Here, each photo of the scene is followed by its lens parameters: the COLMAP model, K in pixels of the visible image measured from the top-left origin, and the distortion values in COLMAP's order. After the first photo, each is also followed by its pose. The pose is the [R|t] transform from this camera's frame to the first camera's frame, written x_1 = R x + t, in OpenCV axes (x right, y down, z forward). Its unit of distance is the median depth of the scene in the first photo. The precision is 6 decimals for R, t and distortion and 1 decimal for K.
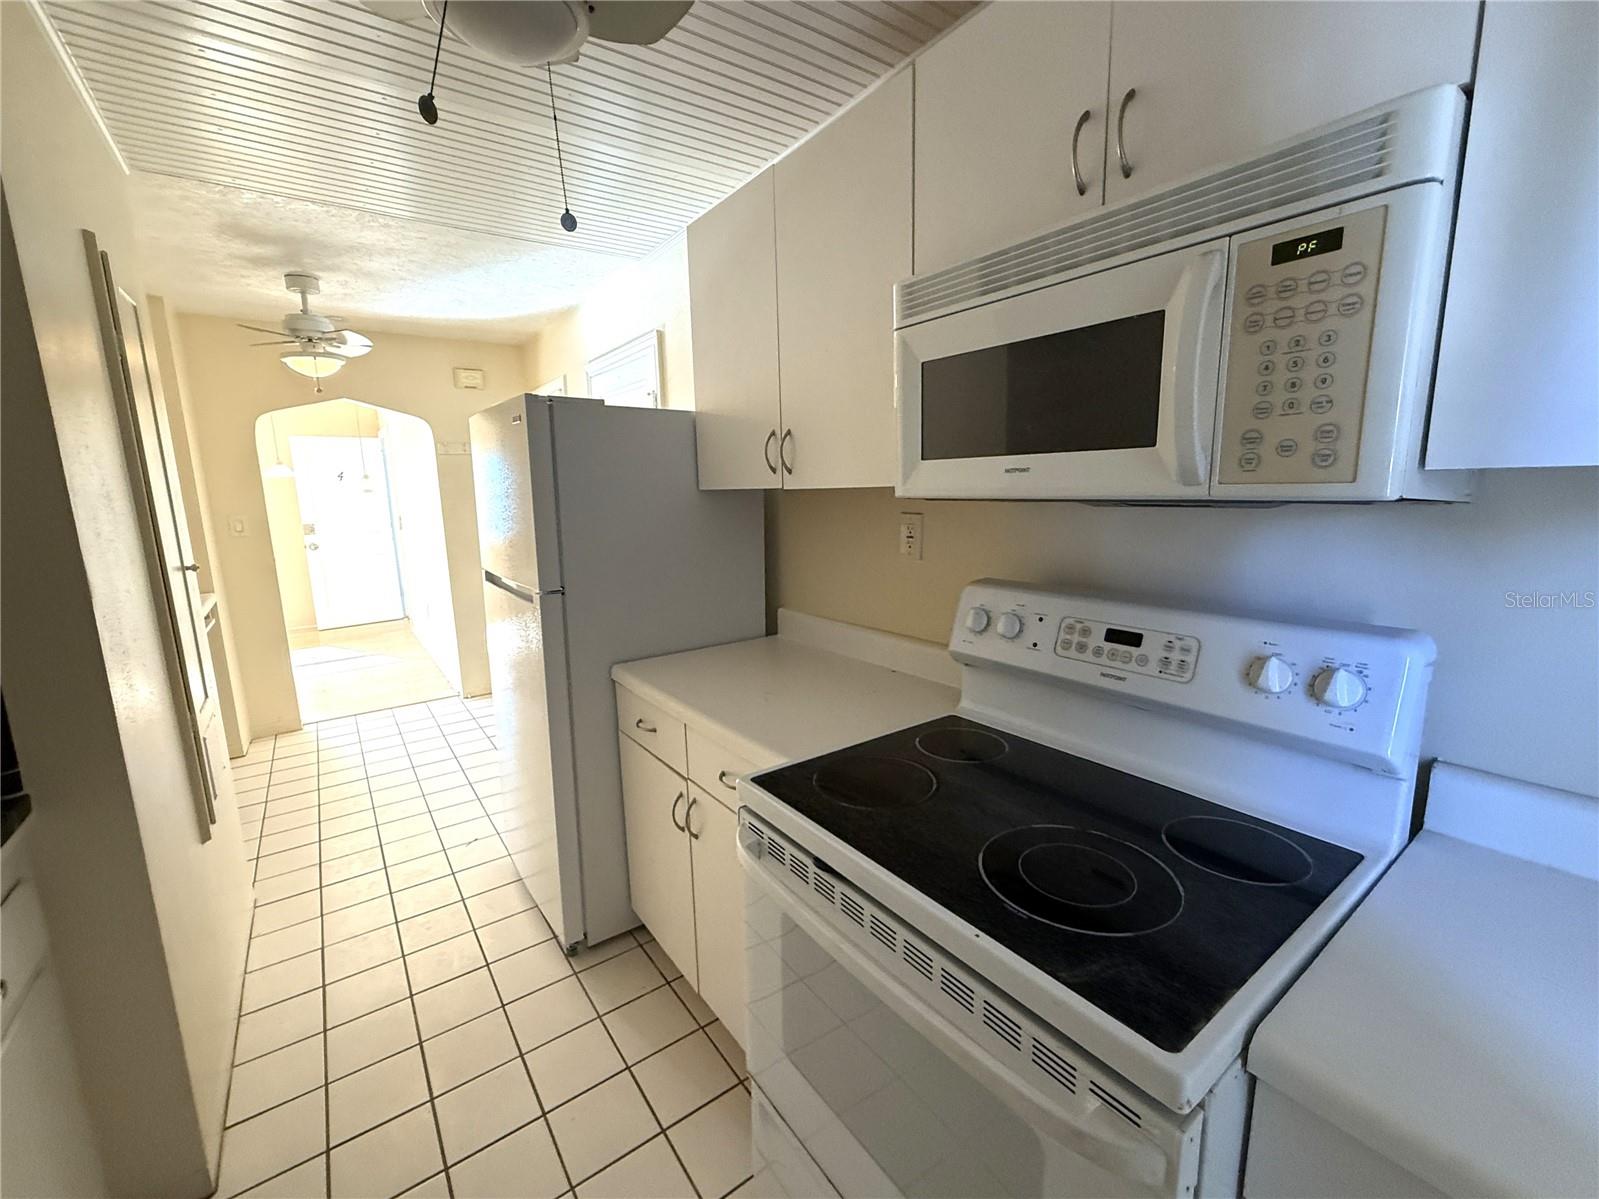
lens RADIAL K [[669.4, 0, 780.7], [0, 669.4, 597.2], [0, 0, 1]] dist [0.024554, 0.000144]
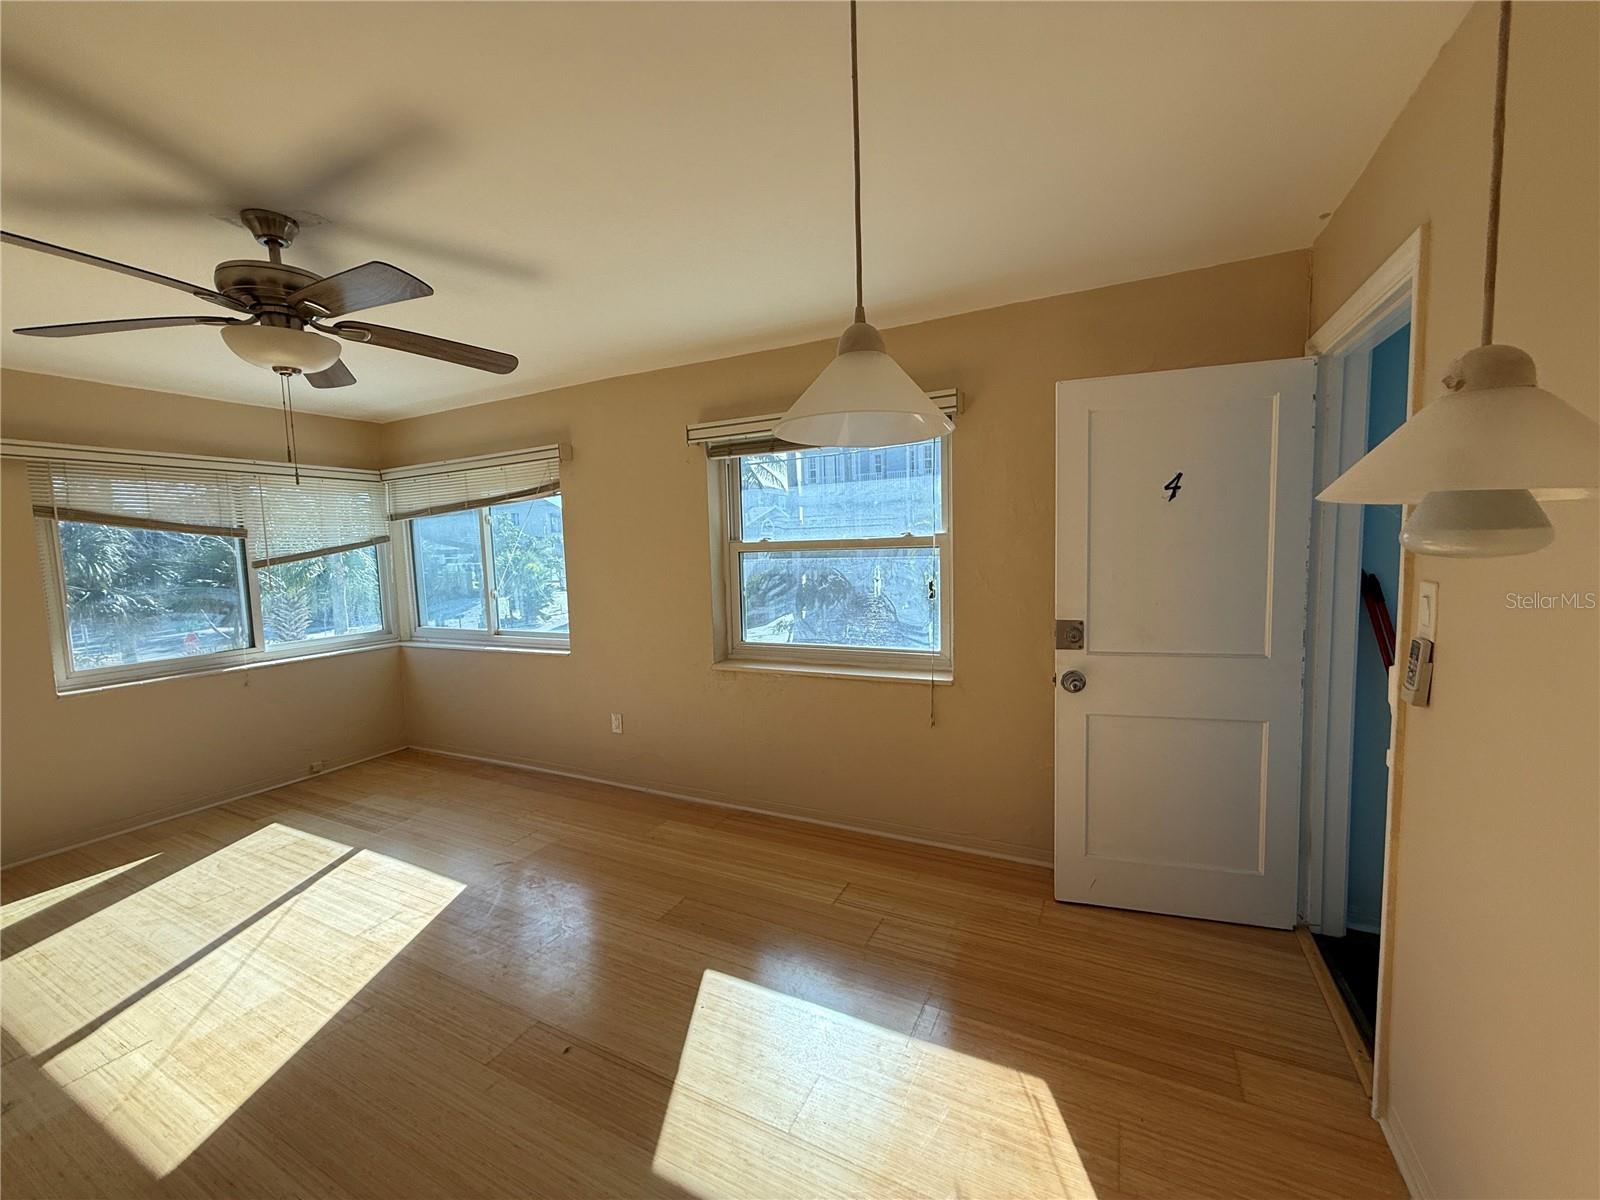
lens RADIAL K [[635.1, 0, 797.4], [0, 635.1, 599.8], [0, 0, 1]] dist [-0.000450, 0.000019]
pose [[0.479784, 0.083042, -0.873448, -1.030269], [-0.131969, 0.991016, 0.021729, -0.233875], [0.867405, 0.104843, 0.486433, 1.547613]]
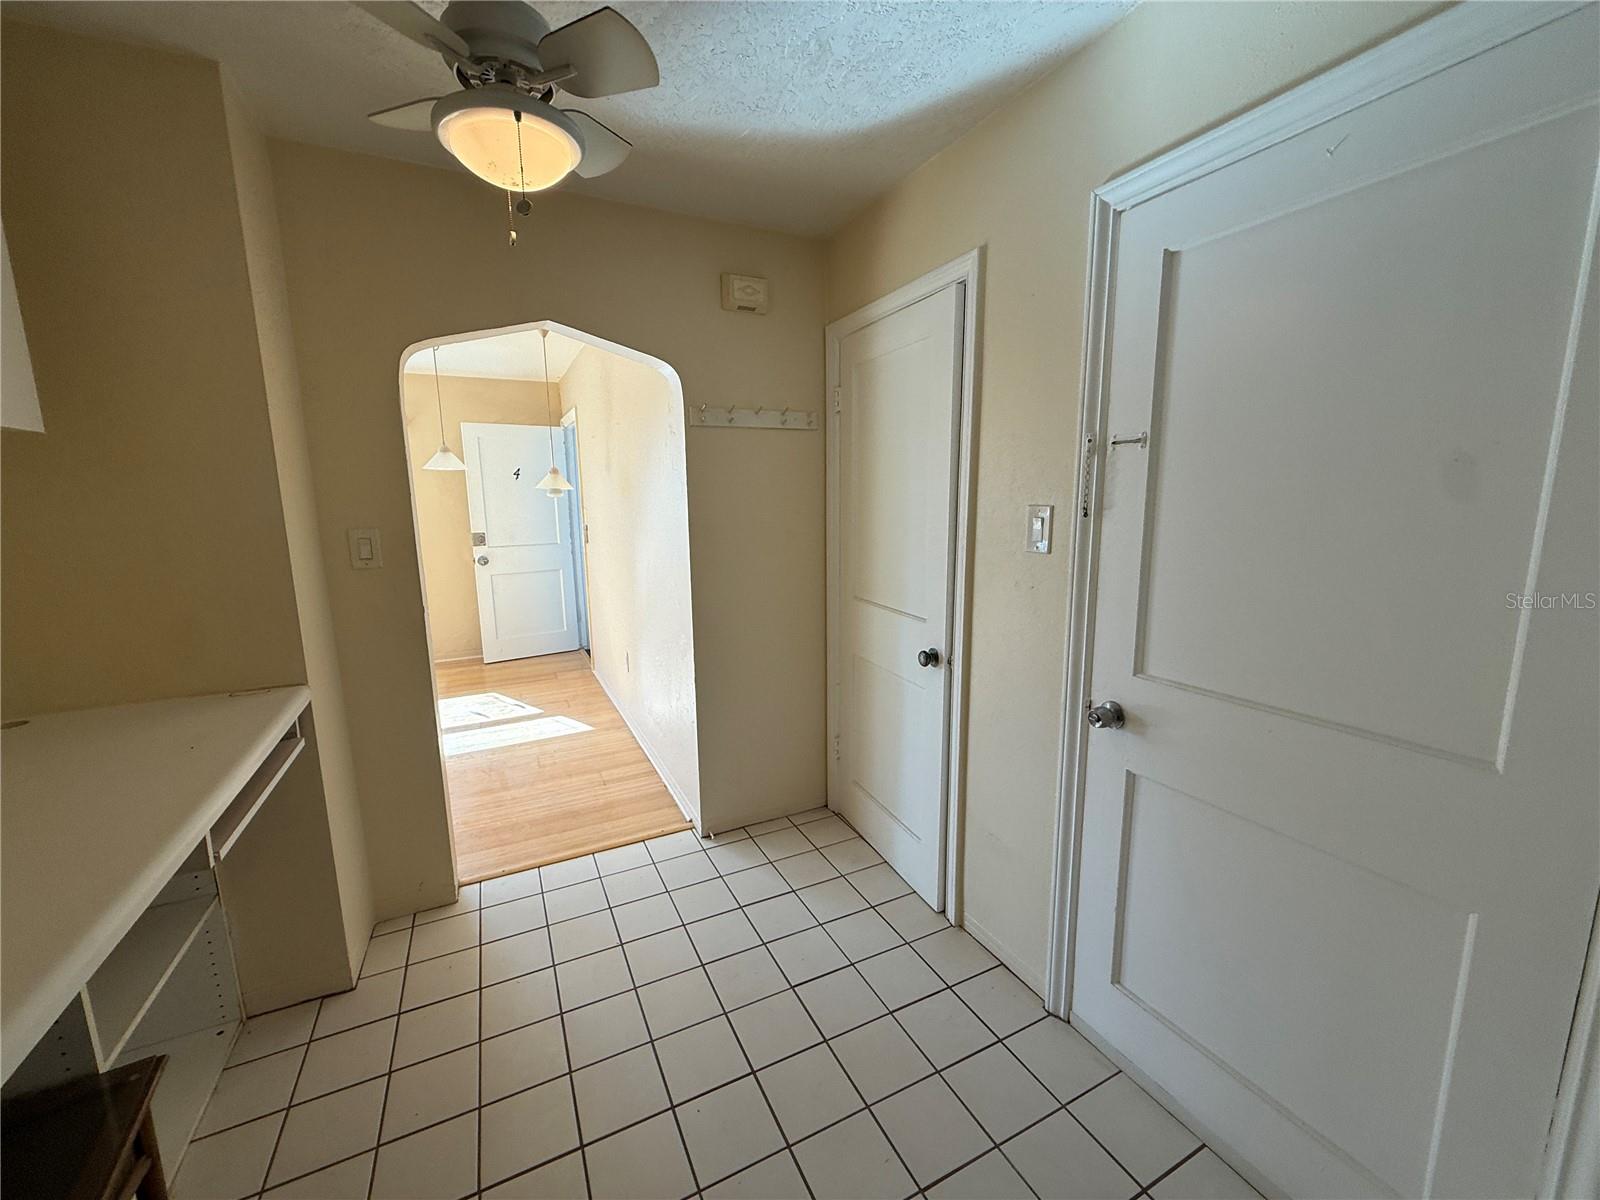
lens RADIAL K [[635.1, 0, 797.4], [0, 635.1, 599.8], [0, 0, 1]] dist [-0.000450, 0.000019]
pose [[0.989597, 0.037168, -0.138985, -0.473357], [-0.037122, 0.999306, 0.002925, -0.098030], [0.138998, 0.002265, 0.990290, 0.675690]]
